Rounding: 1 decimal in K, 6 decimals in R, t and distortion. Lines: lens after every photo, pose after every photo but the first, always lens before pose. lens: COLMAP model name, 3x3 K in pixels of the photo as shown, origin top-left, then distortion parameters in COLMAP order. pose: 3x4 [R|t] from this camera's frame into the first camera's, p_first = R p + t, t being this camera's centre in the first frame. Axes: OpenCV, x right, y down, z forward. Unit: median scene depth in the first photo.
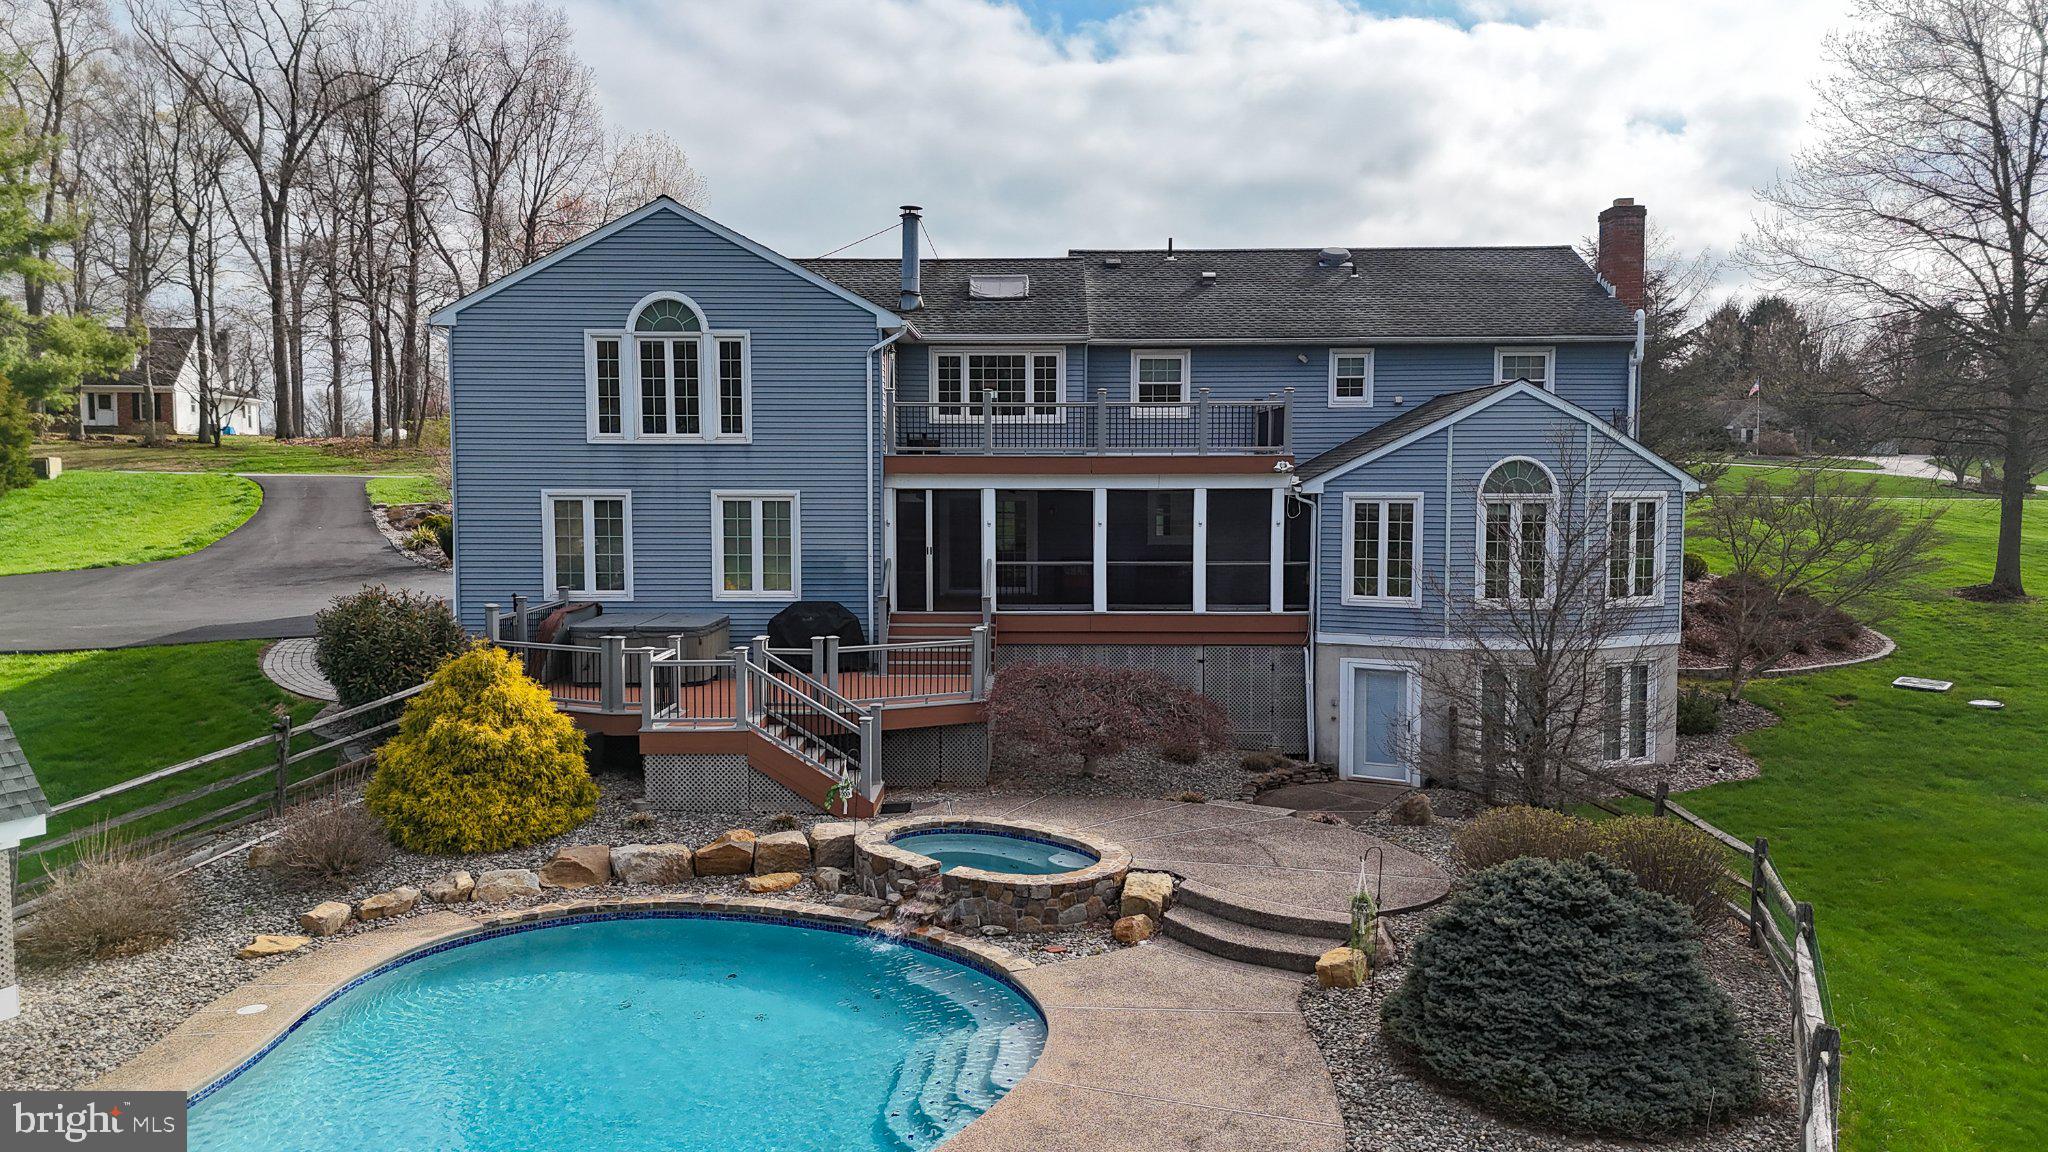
lens RADIAL K [[1512.7, 0, 1033.1], [0, 1512.7, 572.1], [0, 0, 1]] dist [0.080200, -0.043399]
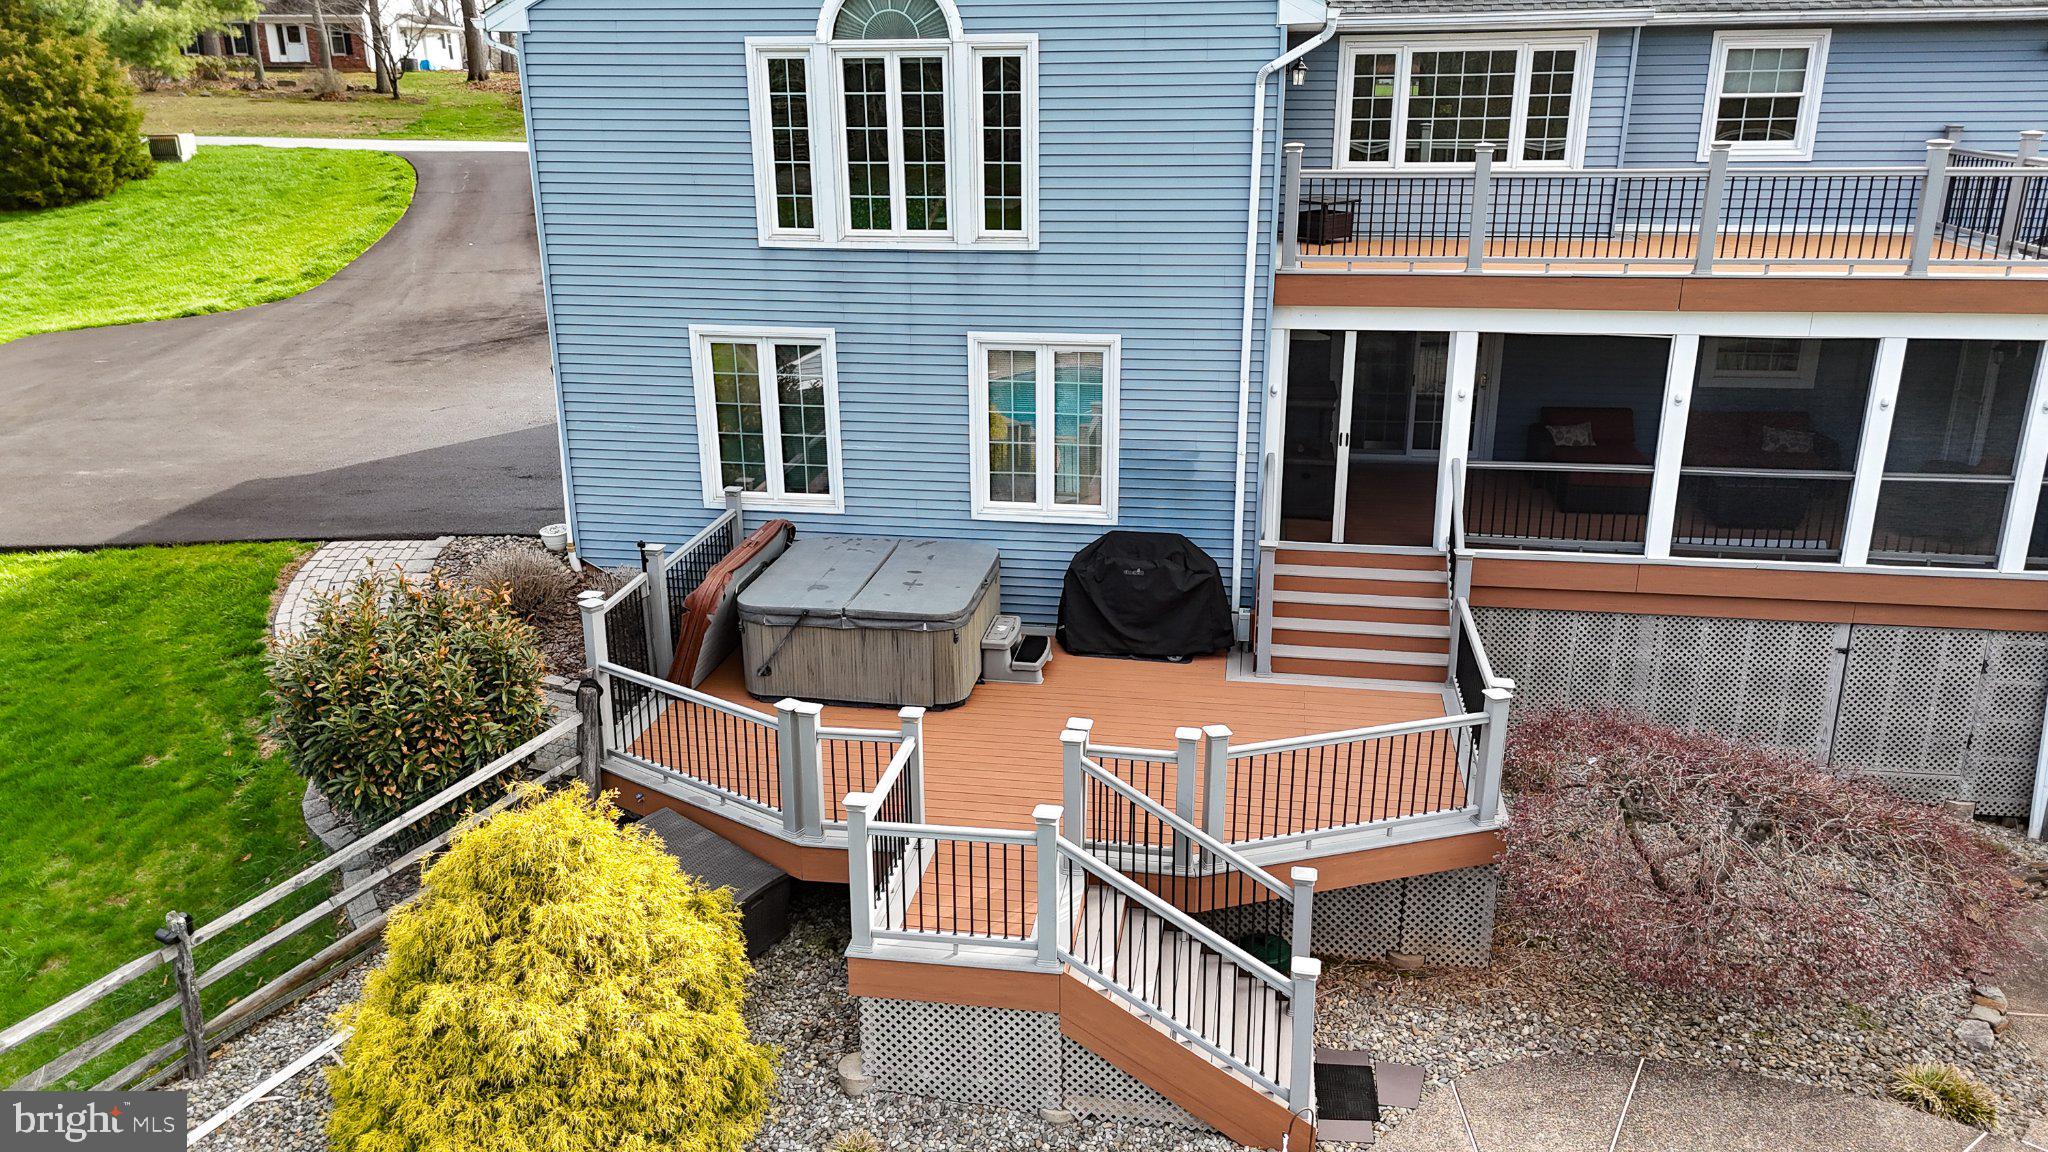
lens RADIAL K [[1512.7, 0, 1018.5], [0, 1512.7, 578.5], [0, 0, 1]] dist [0.080200, -0.043399]
pose [[0.987397, 0.043783, -0.152085, -0.101522], [-0.004150, 0.967803, 0.251673, -0.107614], [0.158207, -0.247870, 0.955788, 0.430292]]
